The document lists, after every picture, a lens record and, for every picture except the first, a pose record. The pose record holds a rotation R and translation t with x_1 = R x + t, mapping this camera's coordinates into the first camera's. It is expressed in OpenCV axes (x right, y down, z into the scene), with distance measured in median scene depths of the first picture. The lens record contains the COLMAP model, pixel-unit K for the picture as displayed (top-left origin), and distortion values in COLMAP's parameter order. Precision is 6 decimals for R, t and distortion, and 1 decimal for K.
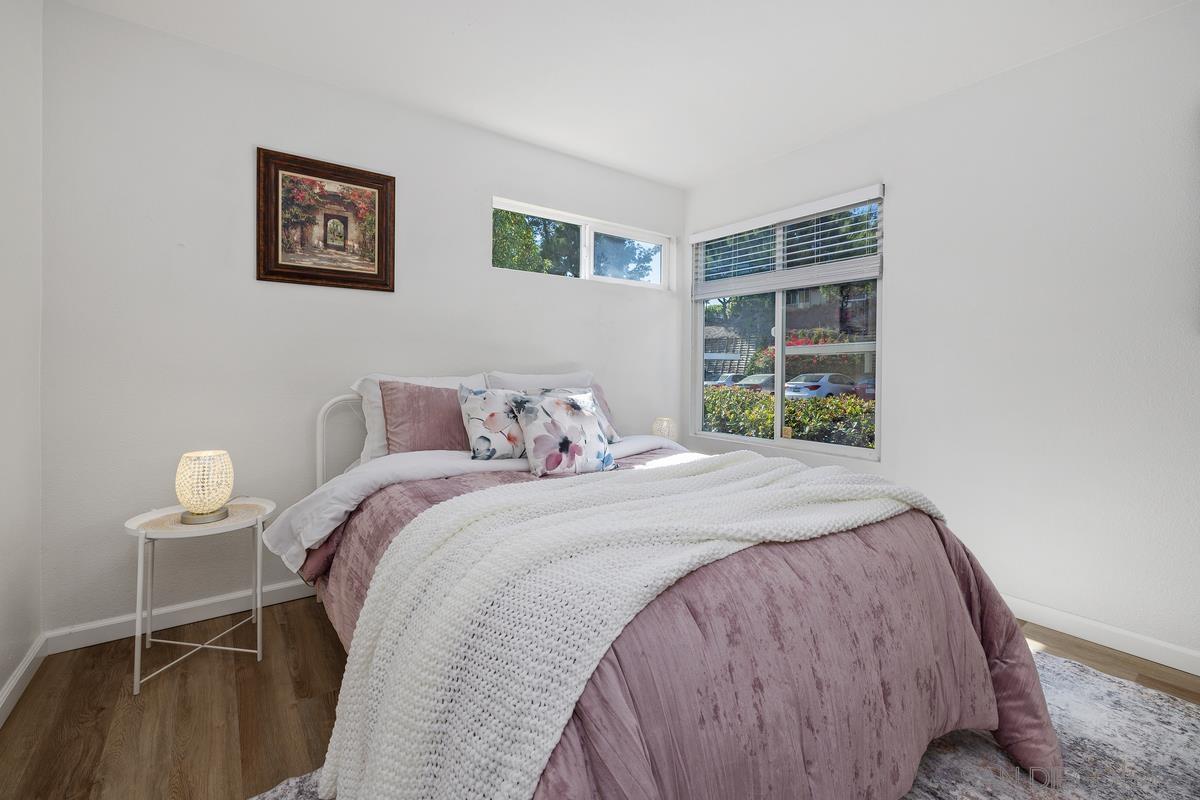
lens RADIAL K [[514.5, 0, 598.5], [0, 514.5, 367.6], [0, 0, 1]] dist [0.003048, 0.000227]
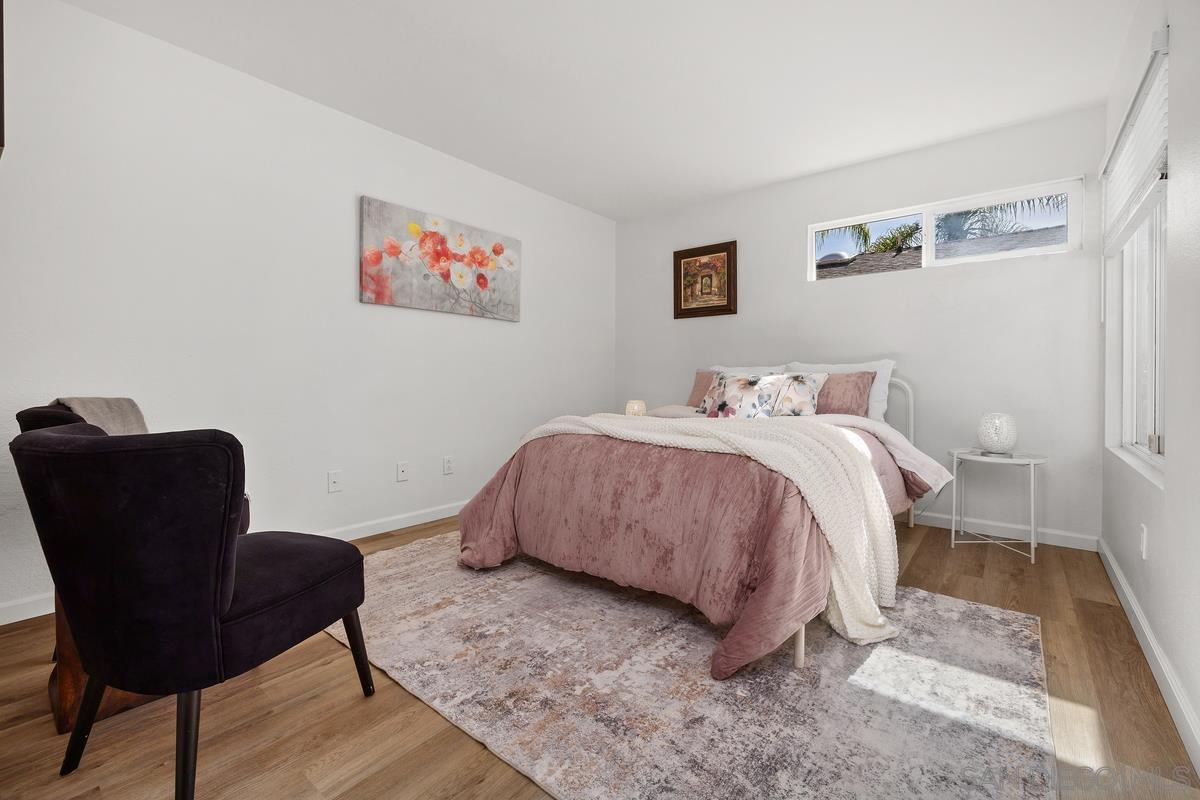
lens RADIAL K [[511.3, 0, 597.9], [0, 511.3, 376.1], [0, 0, 1]] dist [0.000412, 0.000027]
pose [[0.249948, -0.011329, -0.968193, 1.068159], [-0.000919, 0.999928, -0.011938, 0.065253], [0.968259, 0.003874, 0.249920, 0.220513]]
